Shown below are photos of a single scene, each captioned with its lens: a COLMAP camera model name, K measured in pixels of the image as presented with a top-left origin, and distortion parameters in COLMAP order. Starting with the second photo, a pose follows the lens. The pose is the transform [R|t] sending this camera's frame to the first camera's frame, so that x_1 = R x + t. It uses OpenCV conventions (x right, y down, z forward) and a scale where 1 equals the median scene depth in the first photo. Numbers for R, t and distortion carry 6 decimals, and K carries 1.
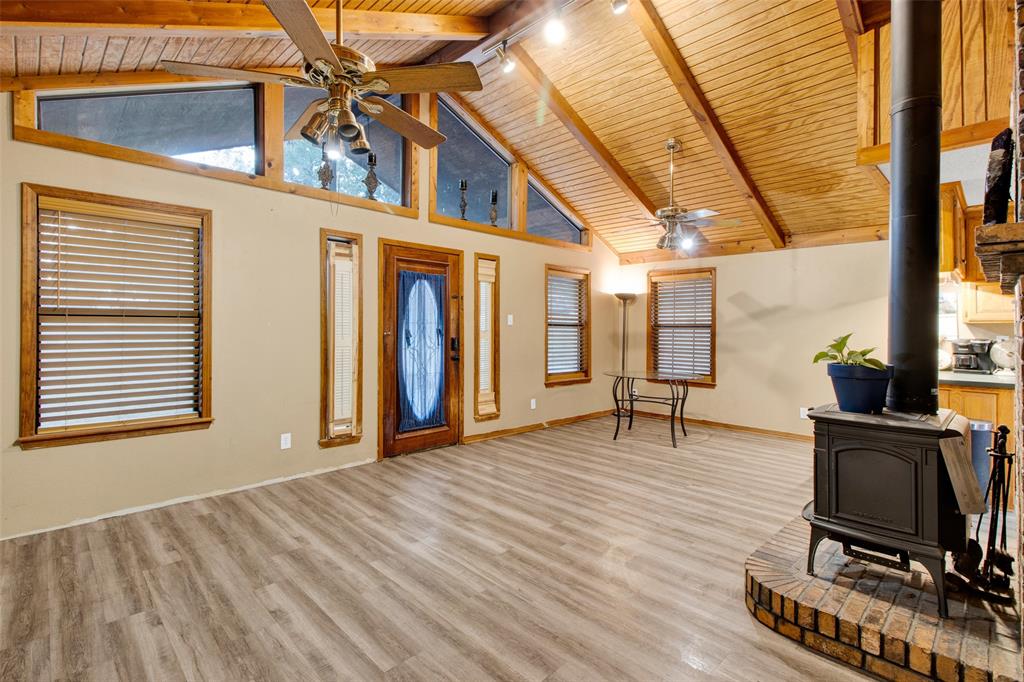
lens RADIAL K [[480.0, 0, 500.7], [0, 480.0, 325.5], [0, 0, 1]] dist [0.000881, -0.000420]
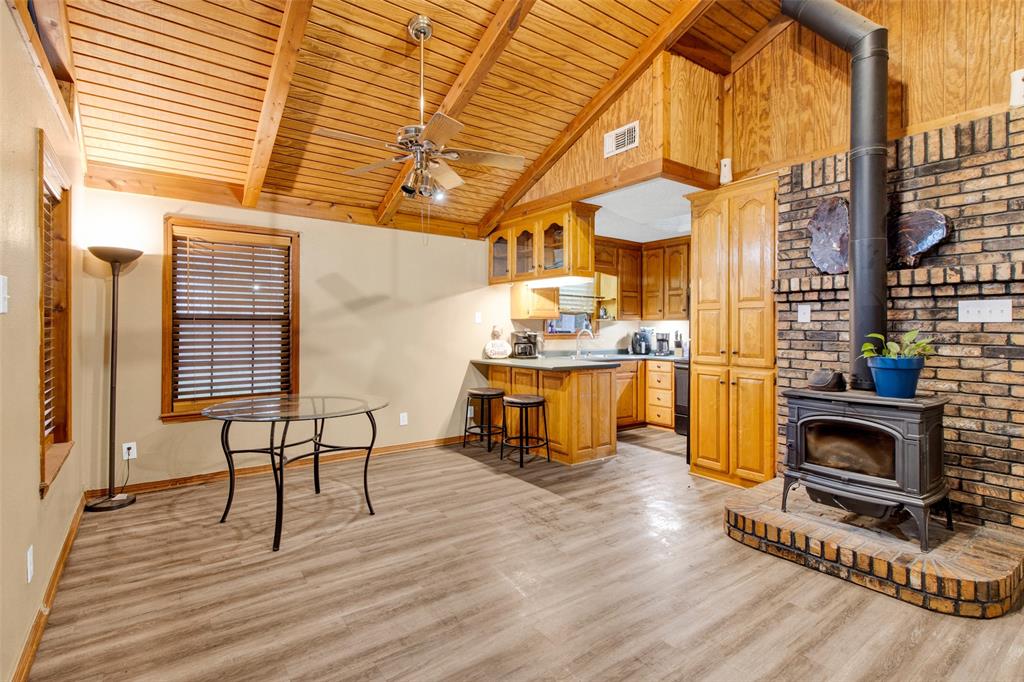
lens RADIAL K [[489.9, 0, 505.8], [0, 489.9, 327.0], [0, 0, 1]] dist [-0.000329, -0.002039]
pose [[0.134376, -0.009918, 0.990881, -0.291739], [-0.008412, 0.999902, 0.011149, 0.002715], [-0.990895, -0.009834, 0.134279, 0.916532]]
